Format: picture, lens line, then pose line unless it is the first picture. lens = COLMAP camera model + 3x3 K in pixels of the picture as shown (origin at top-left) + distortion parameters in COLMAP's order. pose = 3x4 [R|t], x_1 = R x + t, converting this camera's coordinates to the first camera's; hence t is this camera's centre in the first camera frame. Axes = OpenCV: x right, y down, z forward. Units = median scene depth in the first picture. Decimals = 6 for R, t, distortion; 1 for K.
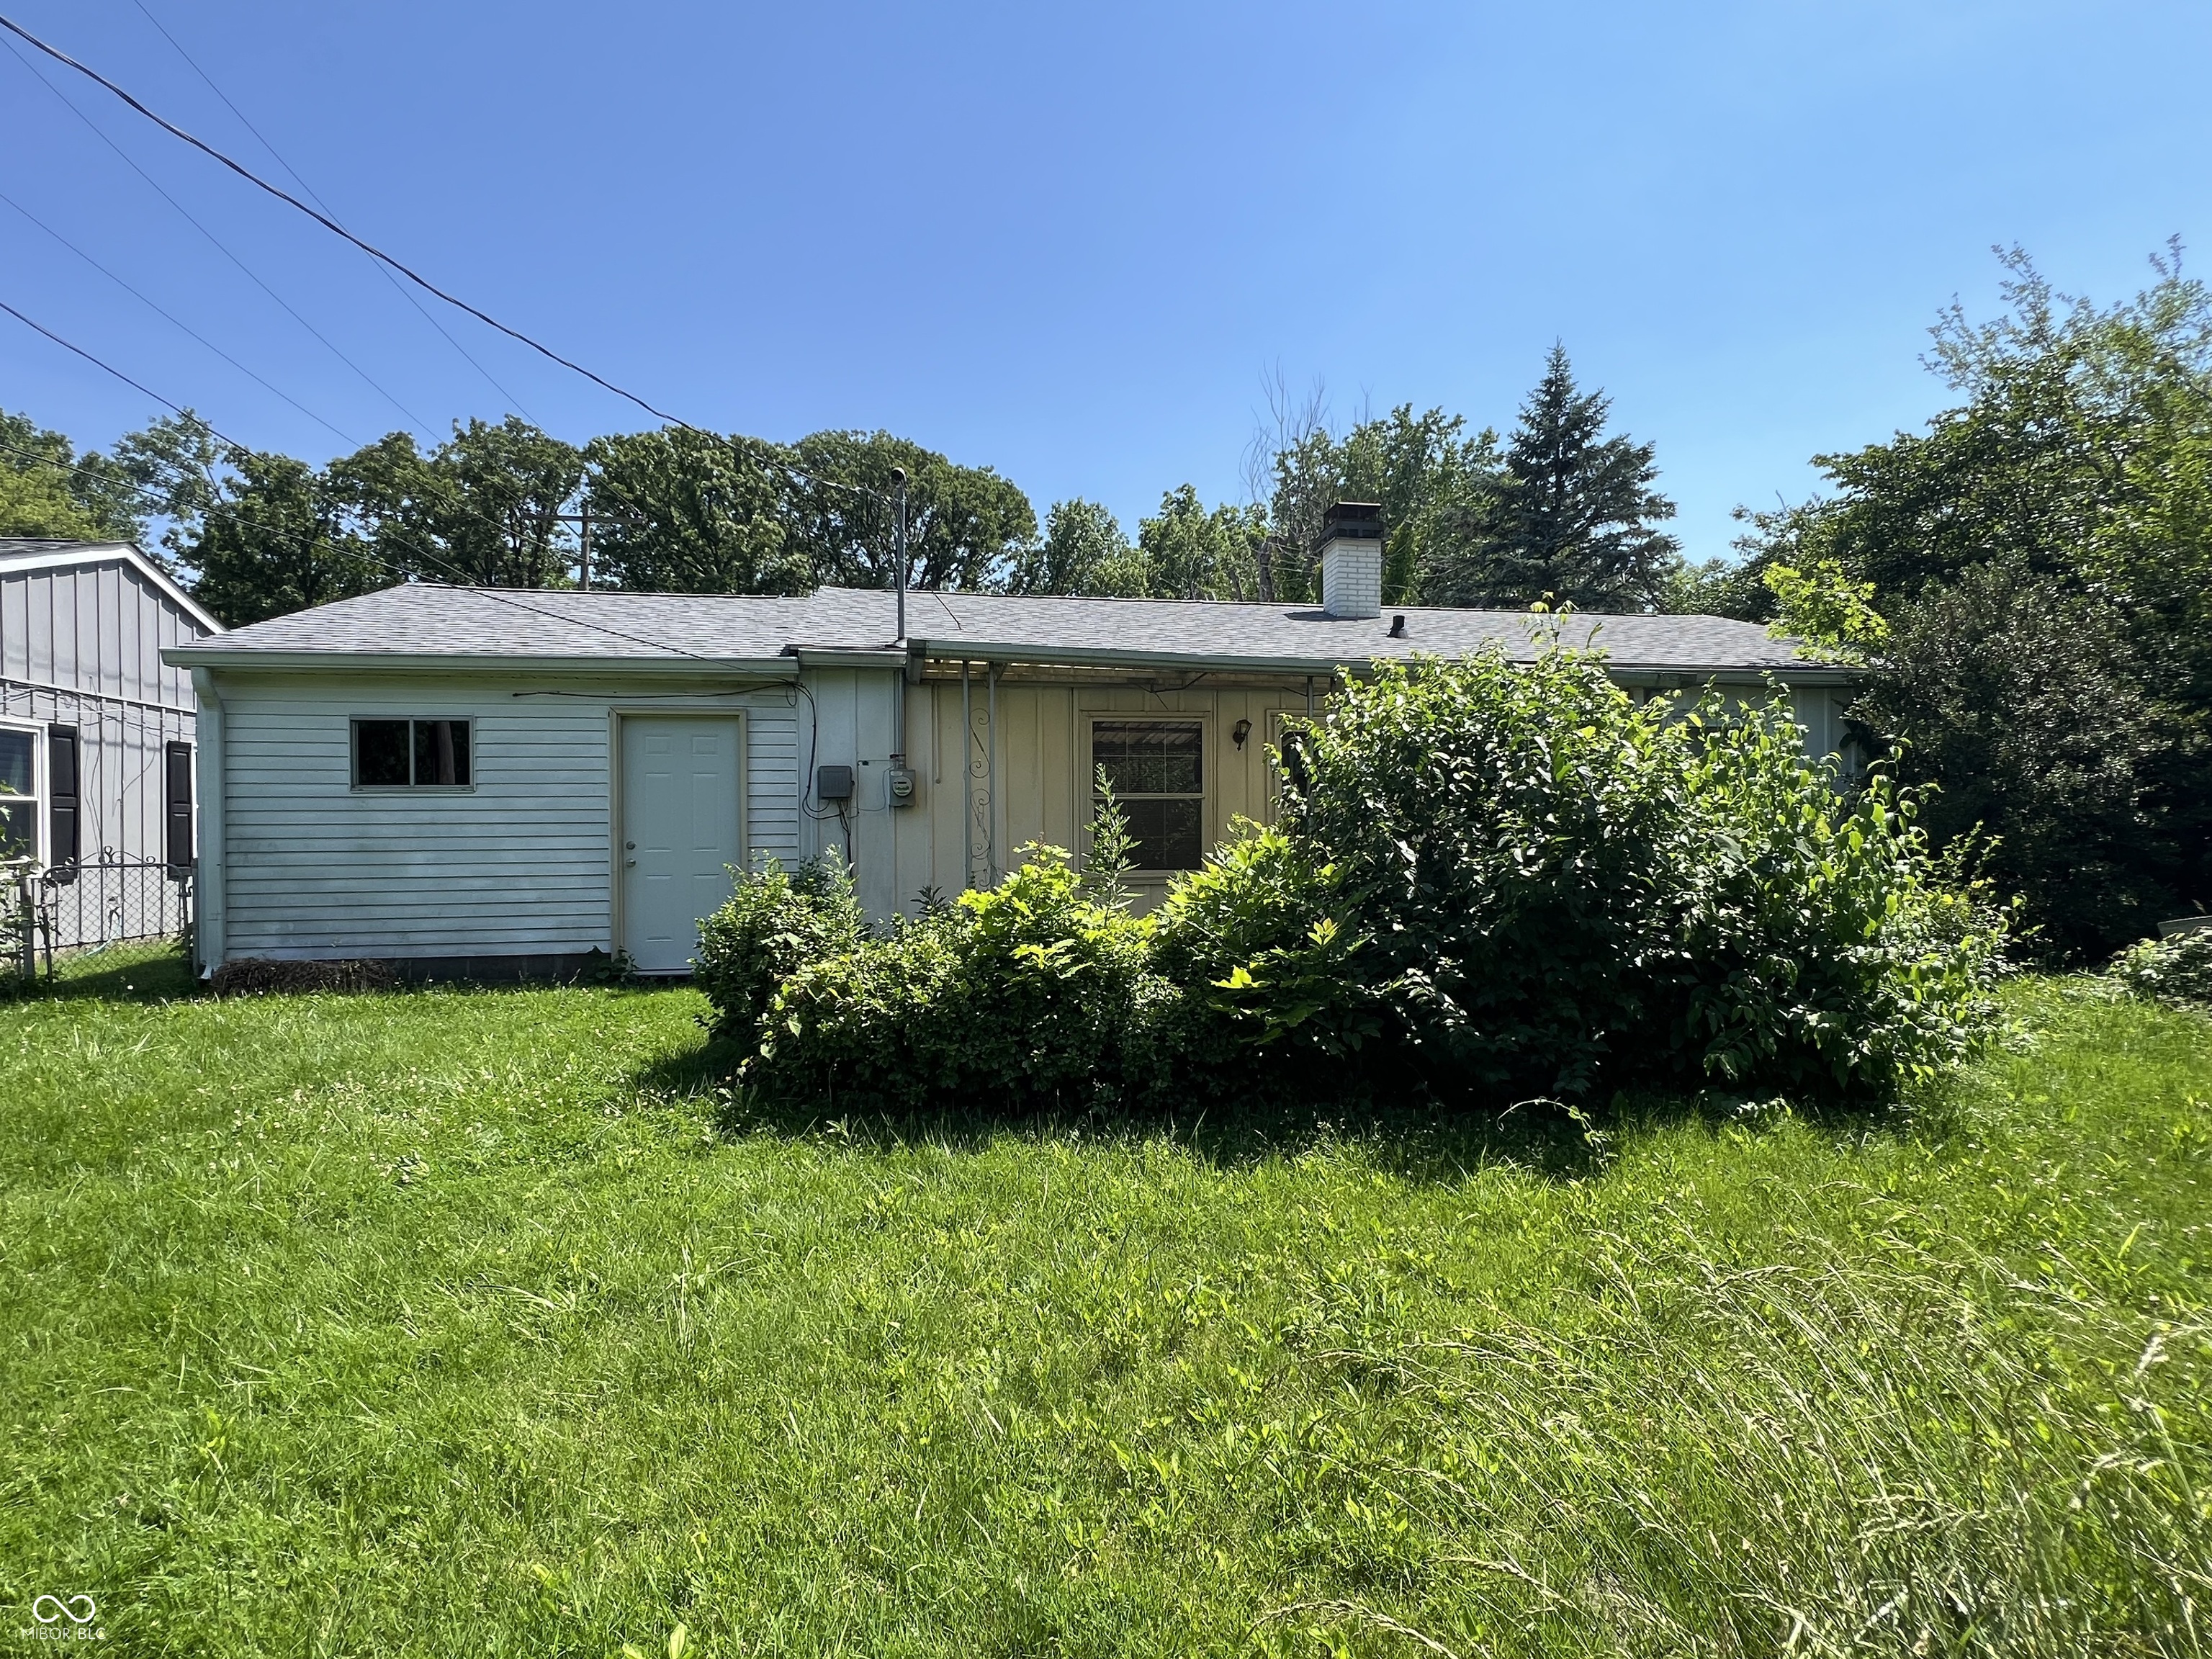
lens RADIAL K [[1093.7, 0, 1103.4], [0, 1093.7, 830.4], [0, 0, 1]] dist [0.005958, -0.001929]
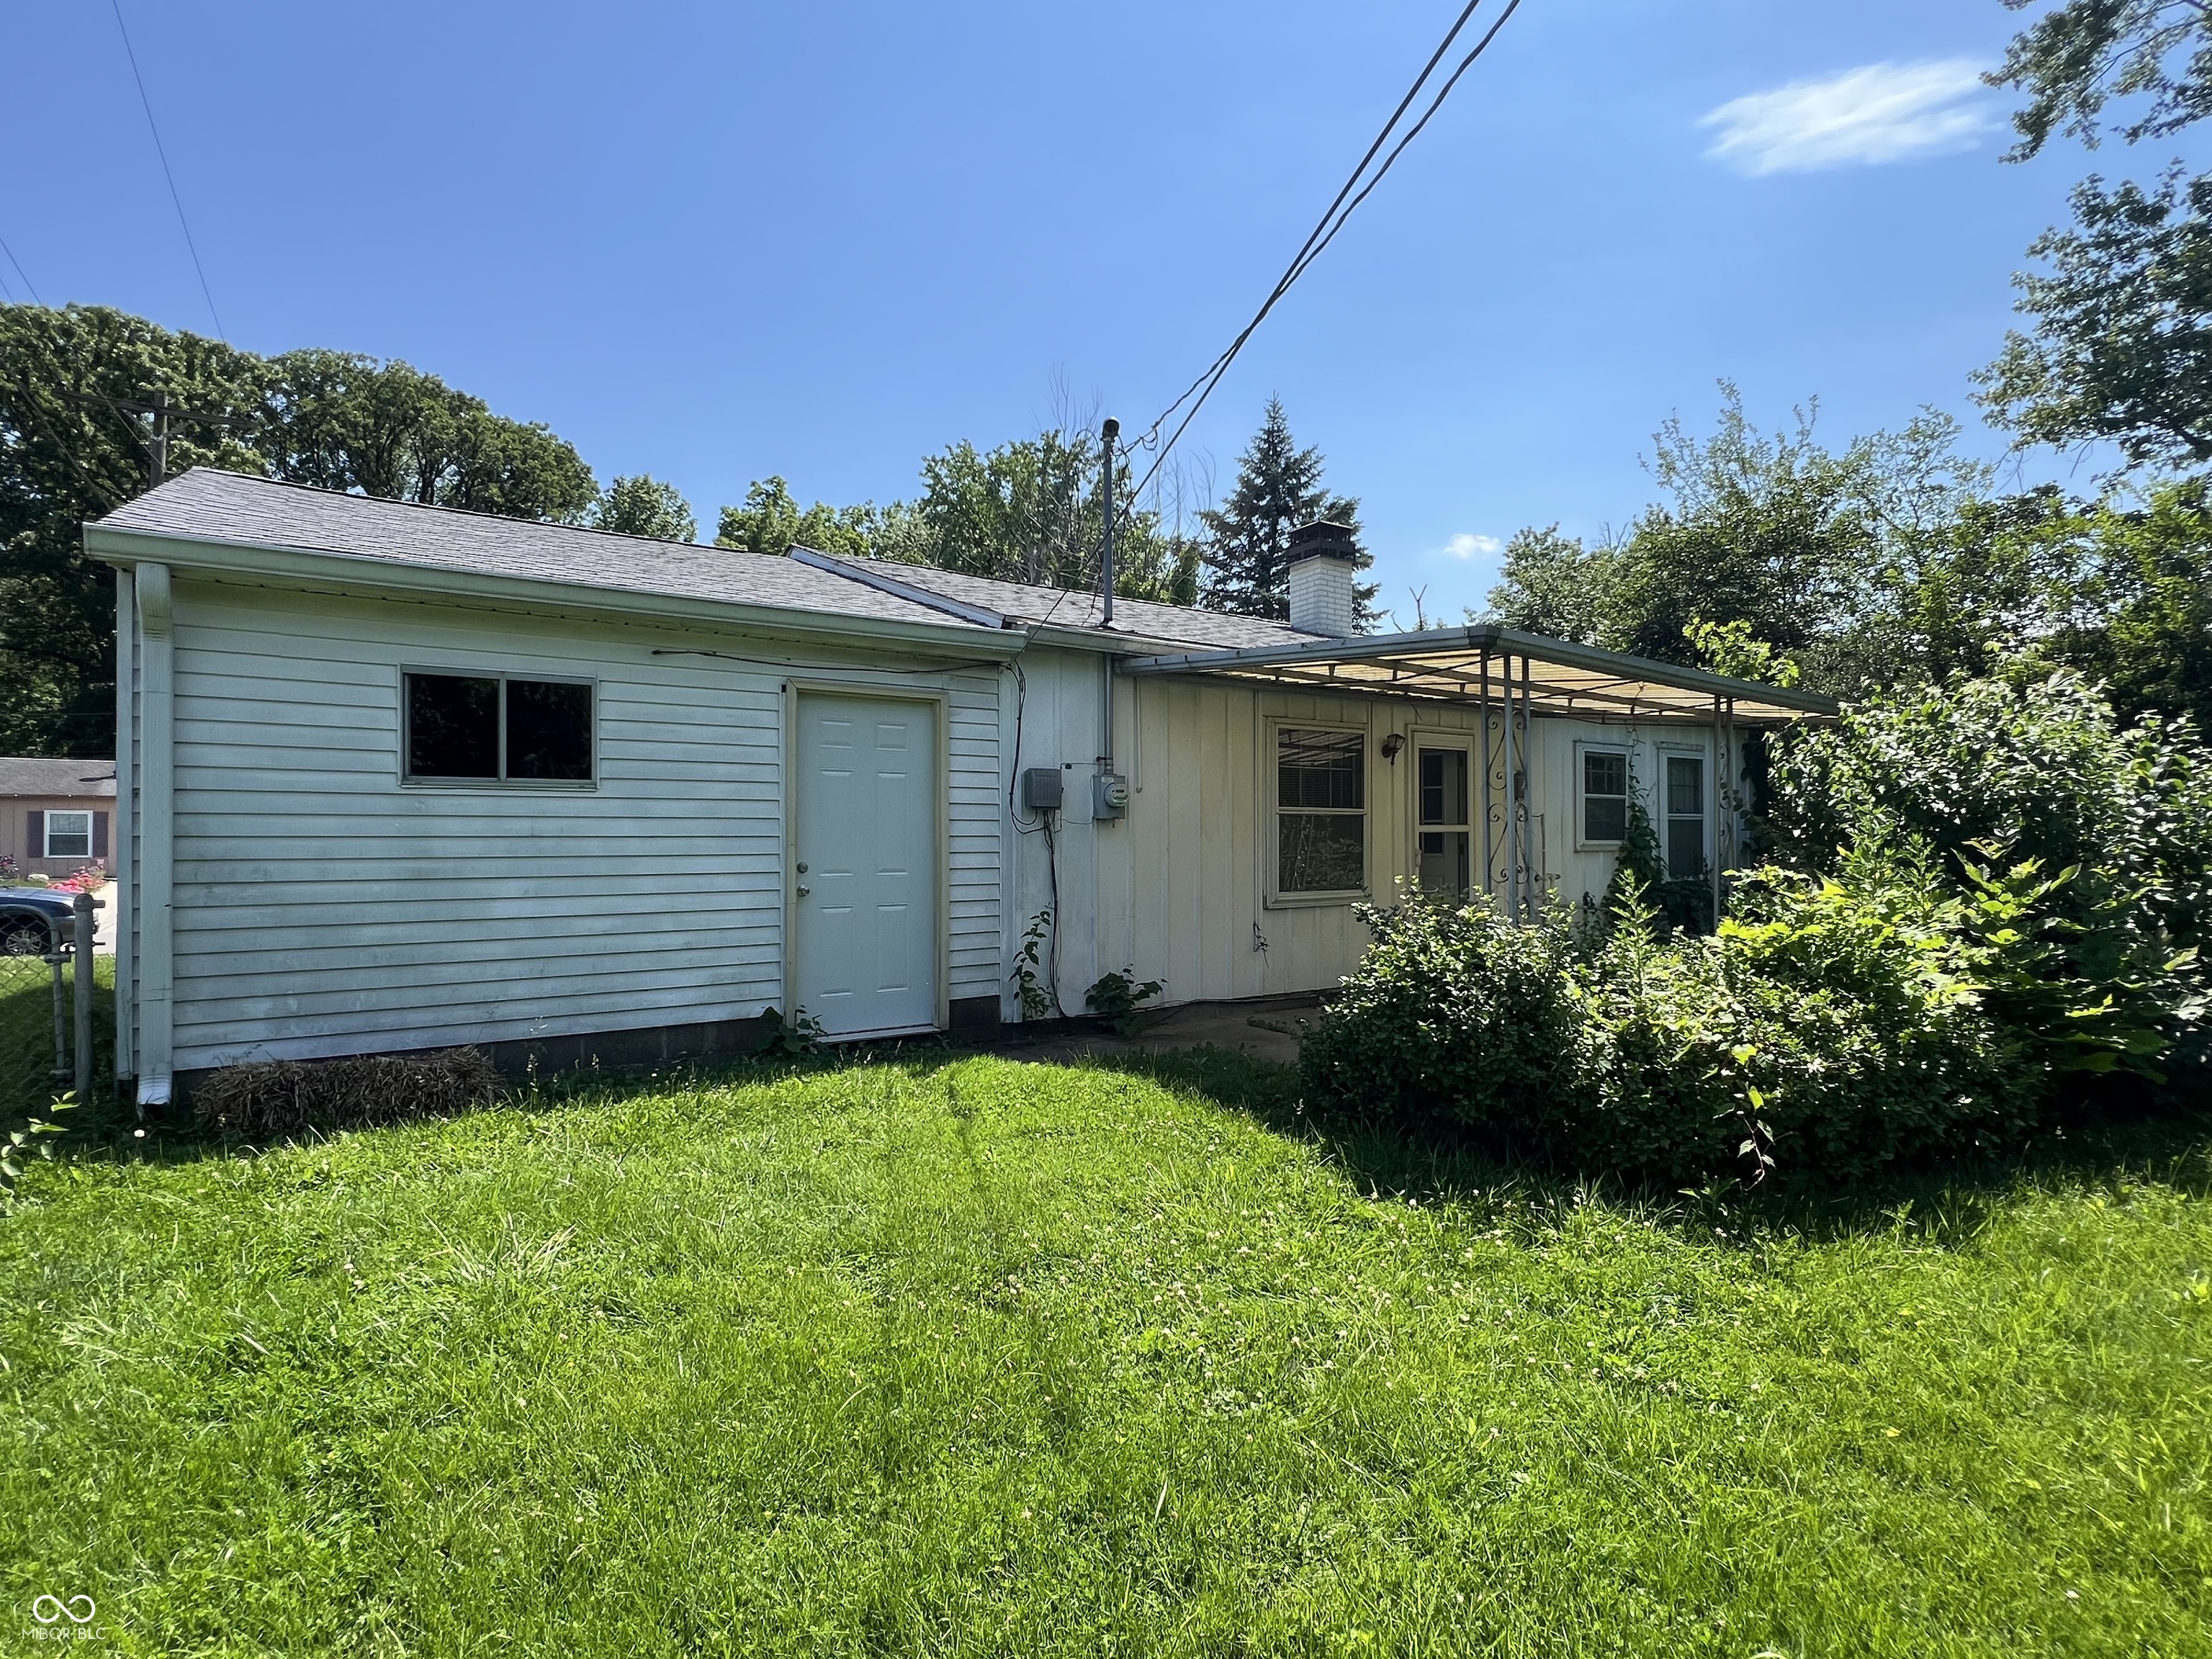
lens RADIAL K [[1093.7, 0, 1105.9], [0, 1093.7, 833.7], [0, 0, 1]] dist [0.005958, -0.001929]
pose [[0.914069, 0.007707, 0.405486, -0.529866], [-0.004458, 0.999950, -0.008955, -0.003440], [-0.405535, 0.006378, 0.914057, 0.236827]]
